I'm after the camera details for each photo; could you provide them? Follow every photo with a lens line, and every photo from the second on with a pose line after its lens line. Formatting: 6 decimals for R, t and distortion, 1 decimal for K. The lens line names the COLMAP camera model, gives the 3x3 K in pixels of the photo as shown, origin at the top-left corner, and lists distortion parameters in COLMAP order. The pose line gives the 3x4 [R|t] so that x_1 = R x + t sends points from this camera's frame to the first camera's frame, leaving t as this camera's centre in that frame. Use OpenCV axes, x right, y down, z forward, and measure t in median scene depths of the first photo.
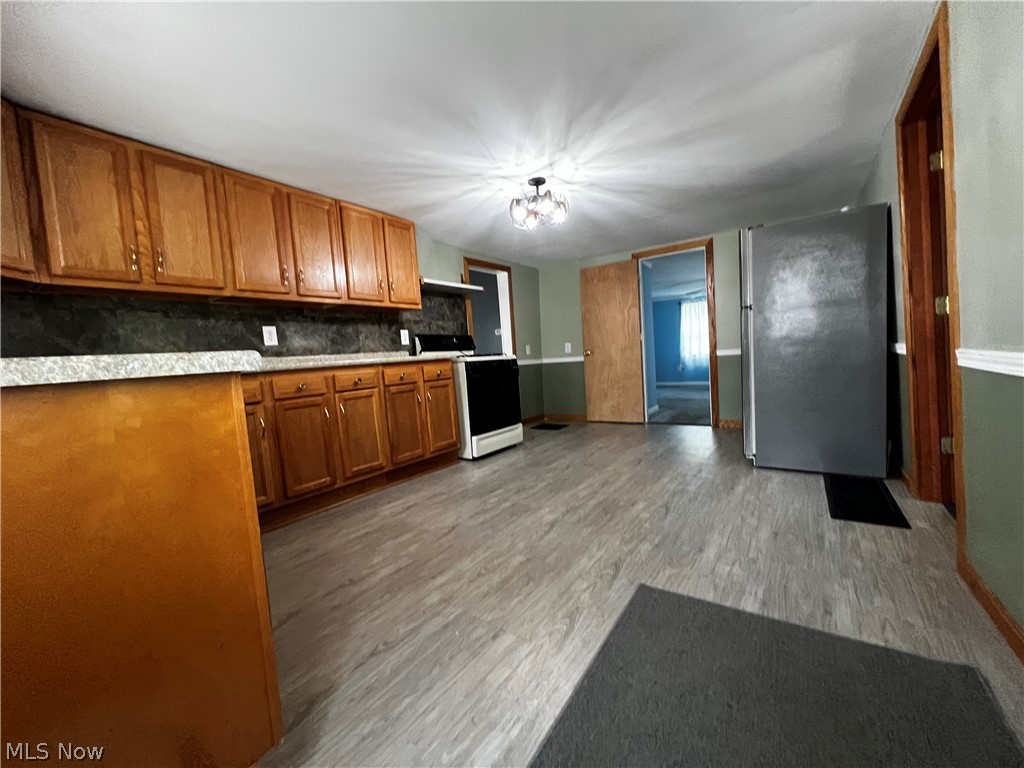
lens RADIAL K [[412.3, 0, 510.4], [0, 412.3, 379.1], [0, 0, 1]] dist [-0.003528, -0.000243]
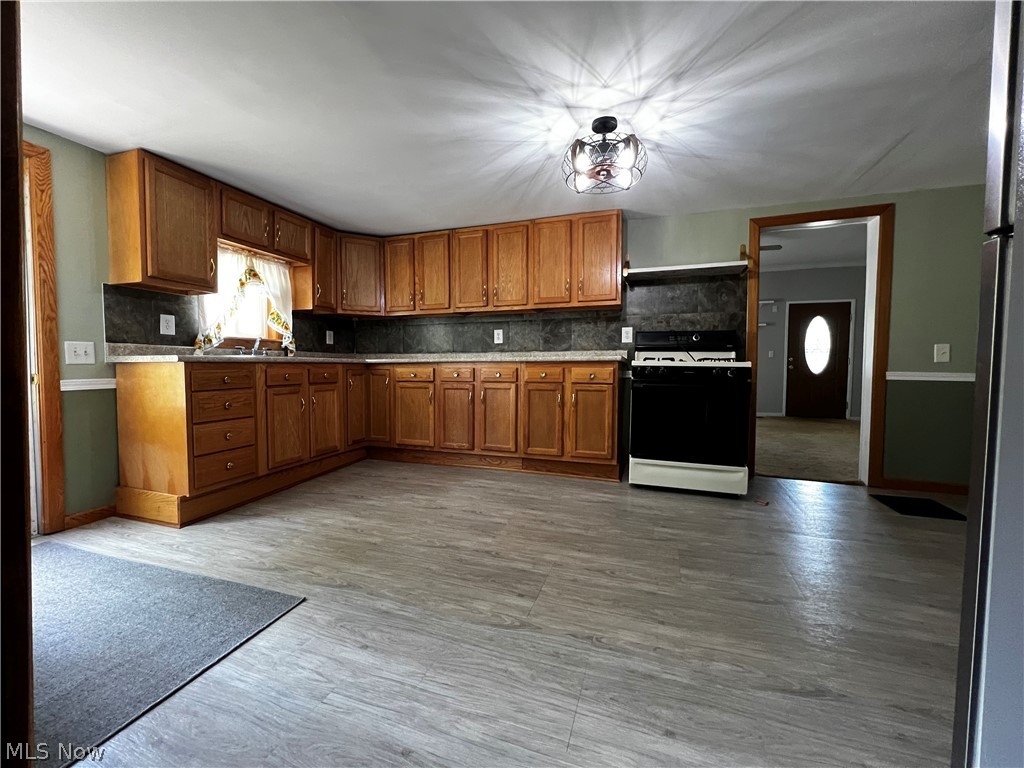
lens RADIAL K [[412.3, 0, 511.8], [0, 412.3, 380.2], [0, 0, 1]] dist [-0.003528, -0.000243]
pose [[0.277283, 0.108475, -0.954645, 0.836899], [-0.071775, 0.993168, 0.092004, -0.098899], [0.958104, 0.043008, 0.283174, 0.726021]]
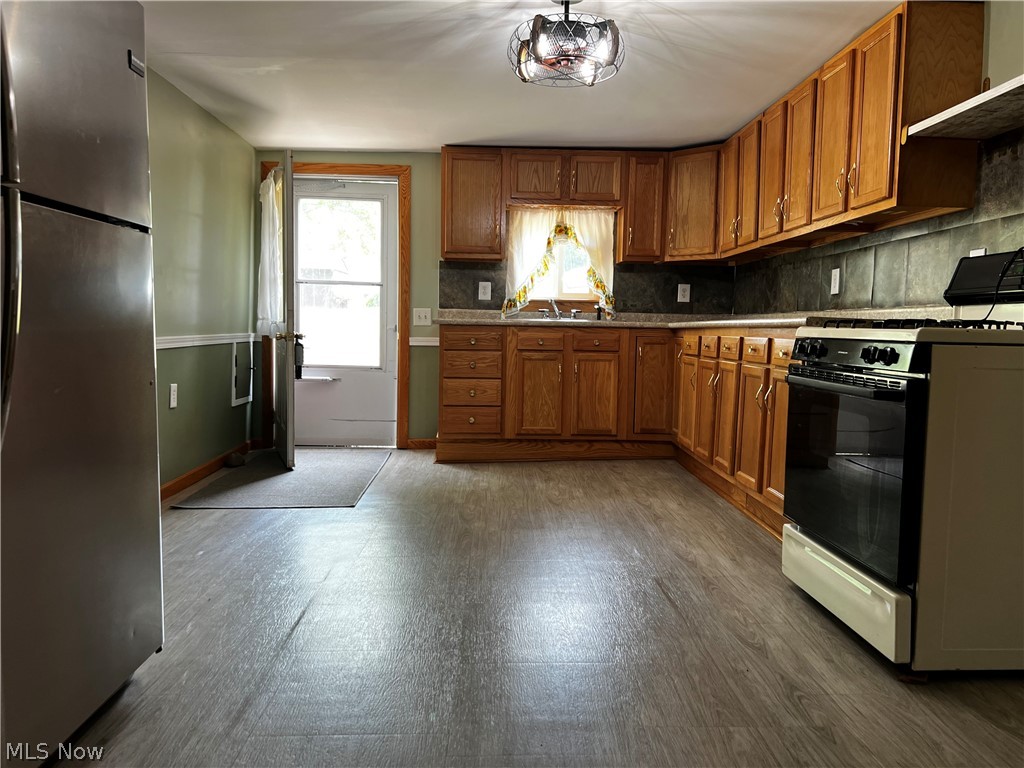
lens RADIAL K [[772.7, 0, 516.4], [0, 772.7, 382.6], [0, 0, 1]] dist [0.050212, -0.046902]
pose [[-0.797615, 0.104562, -0.594034, 0.823791], [0.009828, 0.986982, 0.160533, -0.173244], [0.603087, 0.122206, -0.788259, 1.973791]]
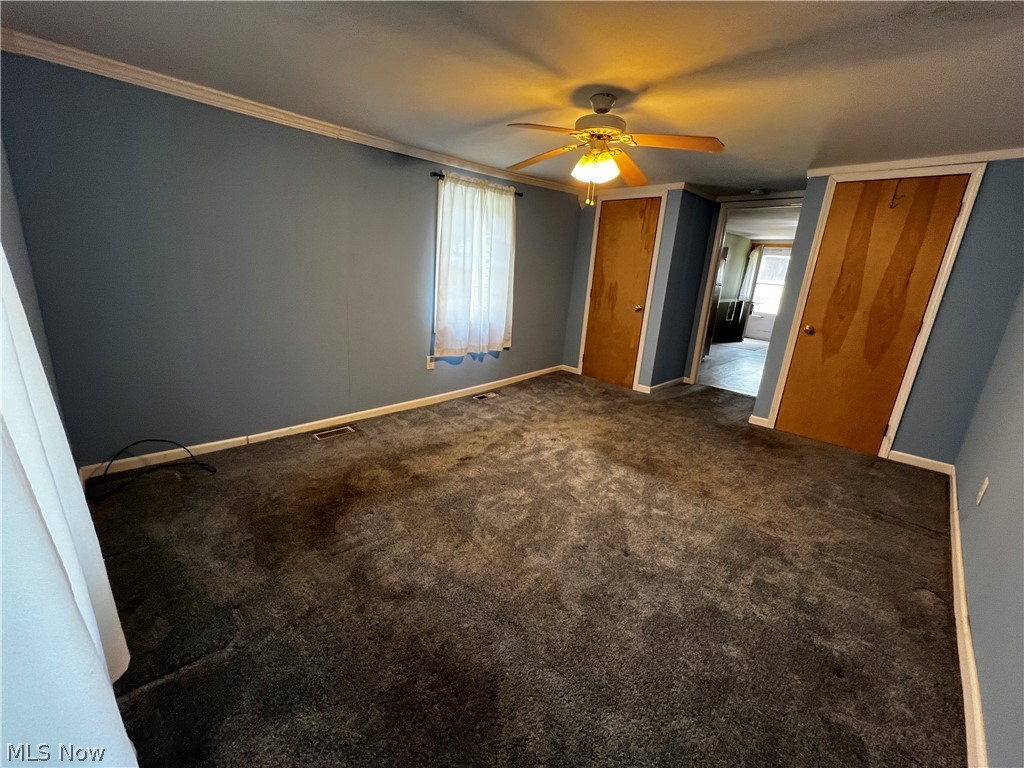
lens RADIAL K [[412.3, 0, 507.9], [0, 412.3, 384.7], [0, 0, 1]] dist [-0.003528, -0.000243]
pose [[-0.982202, -0.045397, 0.182257, 1.412116], [0.014188, 0.949646, 0.313004, -0.424791], [-0.187289, 0.310019, -0.932100, 3.844818]]
